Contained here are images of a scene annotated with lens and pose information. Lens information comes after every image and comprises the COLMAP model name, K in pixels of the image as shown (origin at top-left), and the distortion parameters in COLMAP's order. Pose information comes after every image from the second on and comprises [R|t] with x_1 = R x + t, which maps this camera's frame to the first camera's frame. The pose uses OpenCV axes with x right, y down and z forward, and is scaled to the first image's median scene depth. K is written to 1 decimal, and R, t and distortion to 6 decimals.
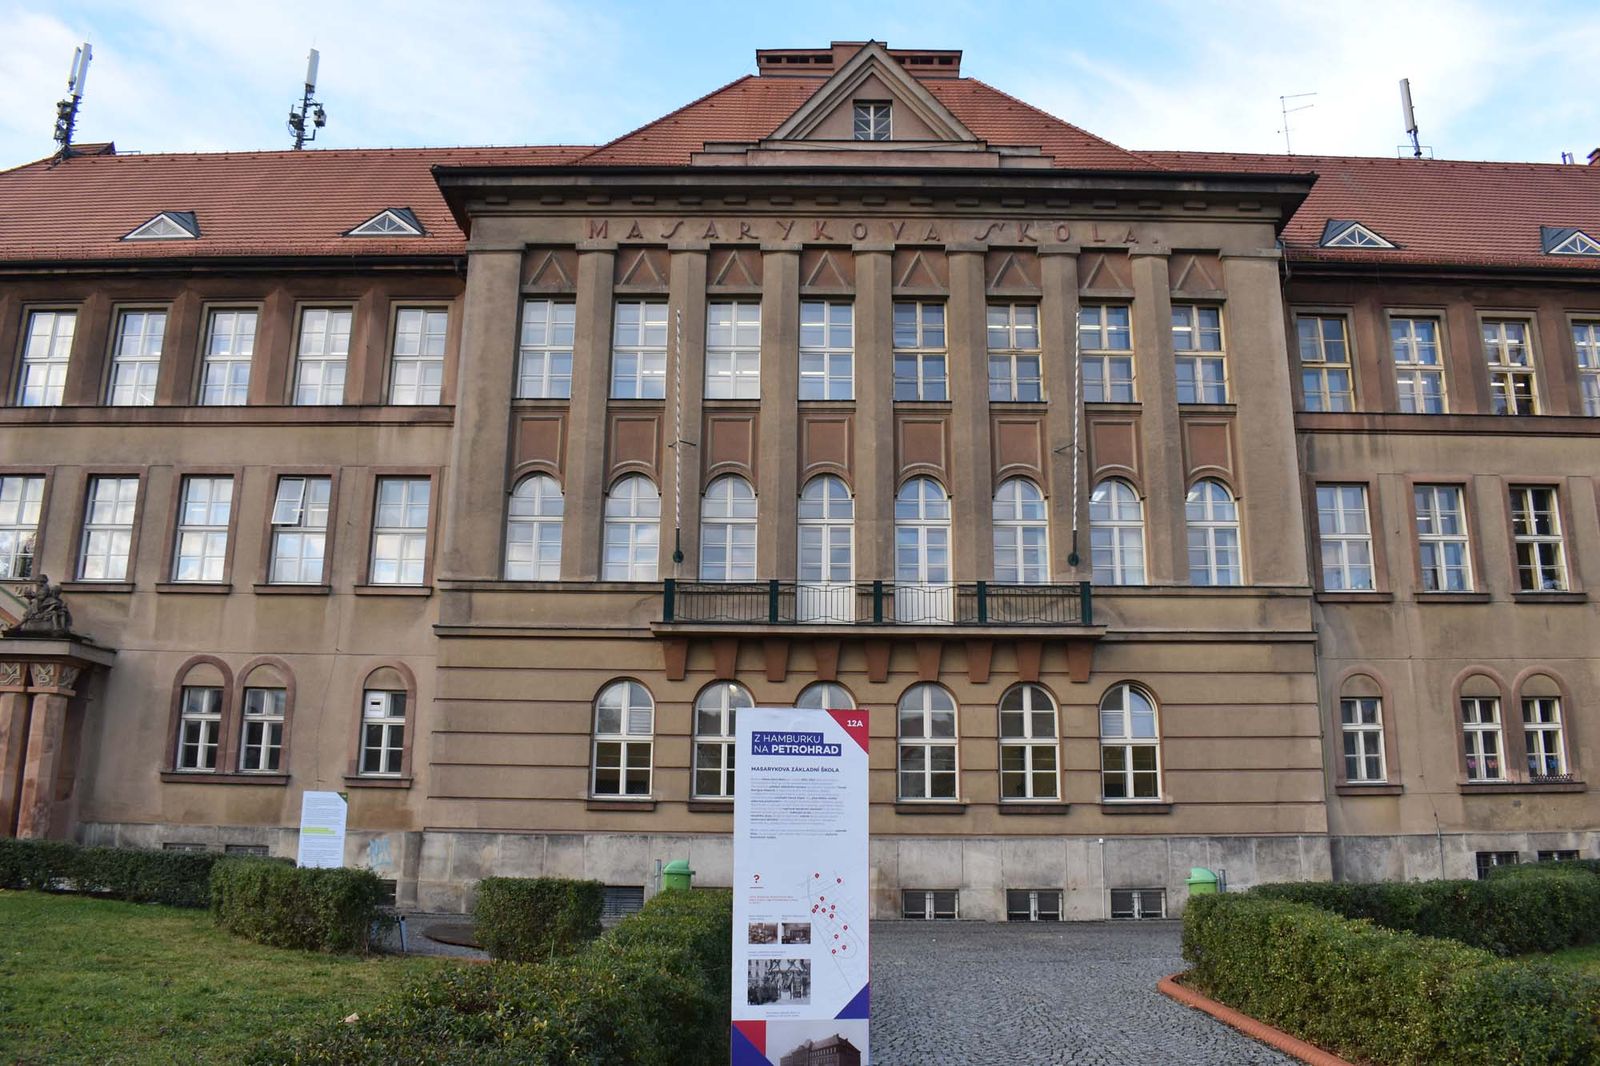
lens RADIAL K [[1293.4, 0, 794.9], [0, 1293.4, 540.6], [0, 0, 1]] dist [-0.095448, -0.000907]
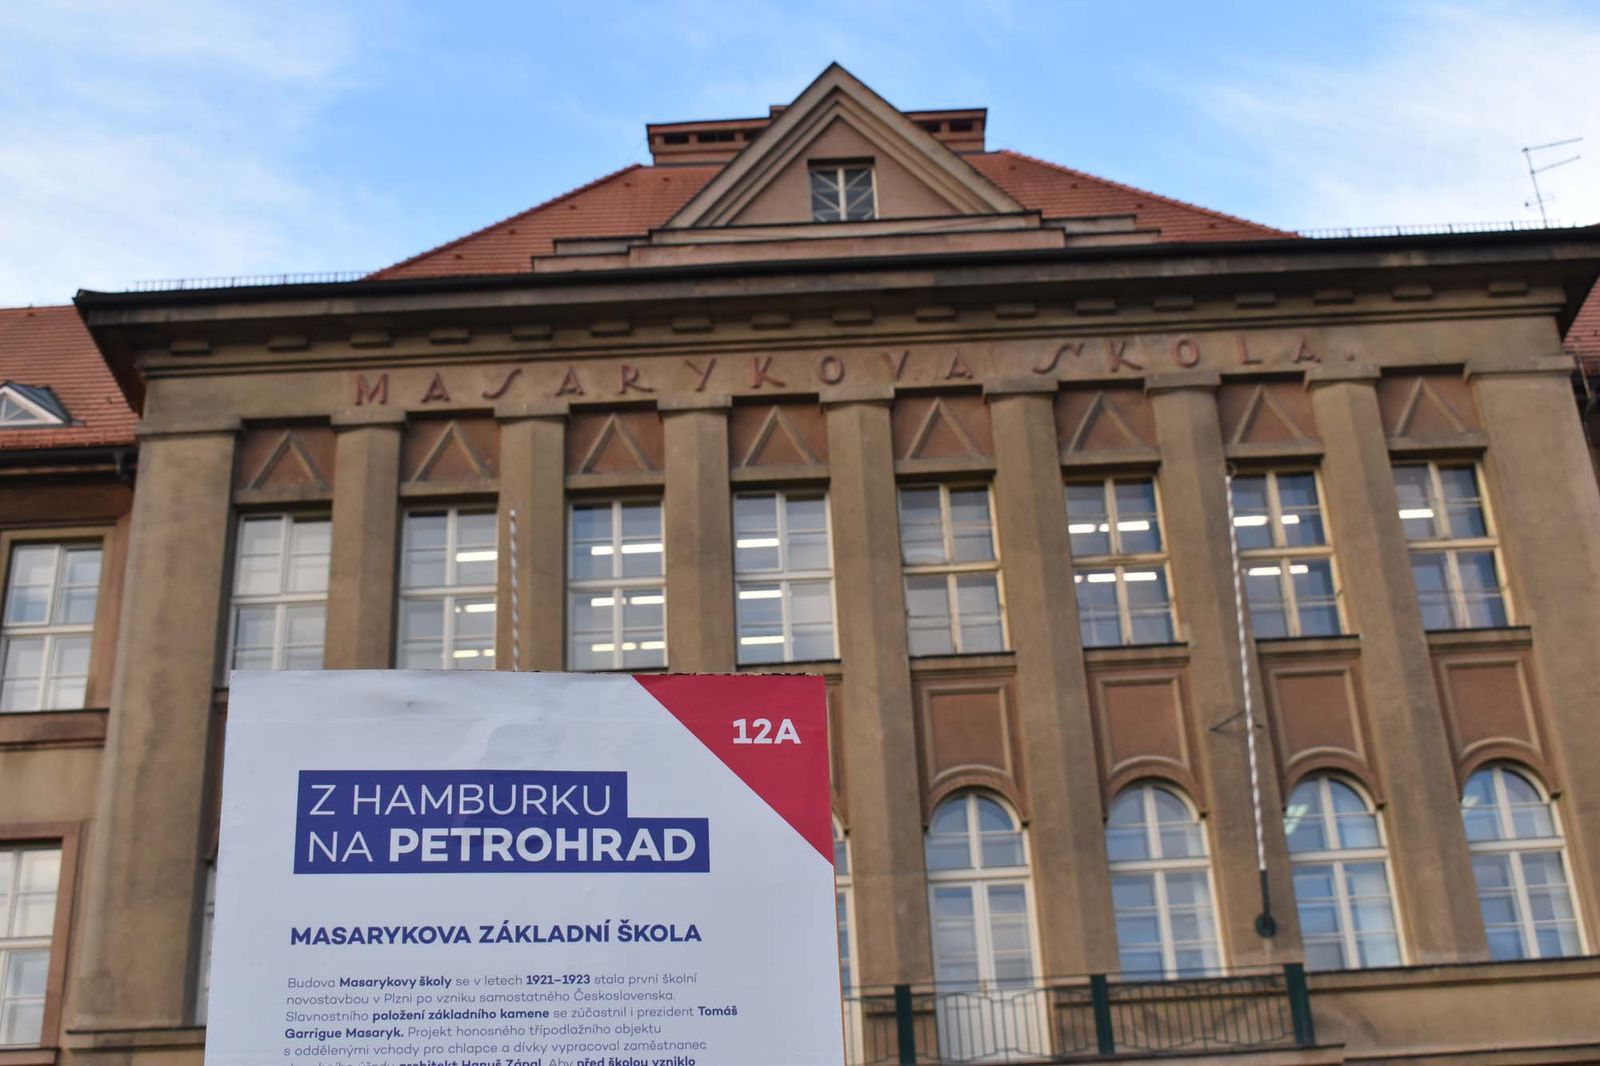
lens RADIAL K [[2071.1, 0, 798.4], [0, 2071.1, 524.0], [0, 0, 1]] dist [-0.048647, 0.000000]
pose [[0.998346, -0.051339, 0.025864, 0.008794], [0.055937, 0.971304, -0.231171, 0.037517], [-0.013254, 0.232235, 0.972569, 0.125191]]
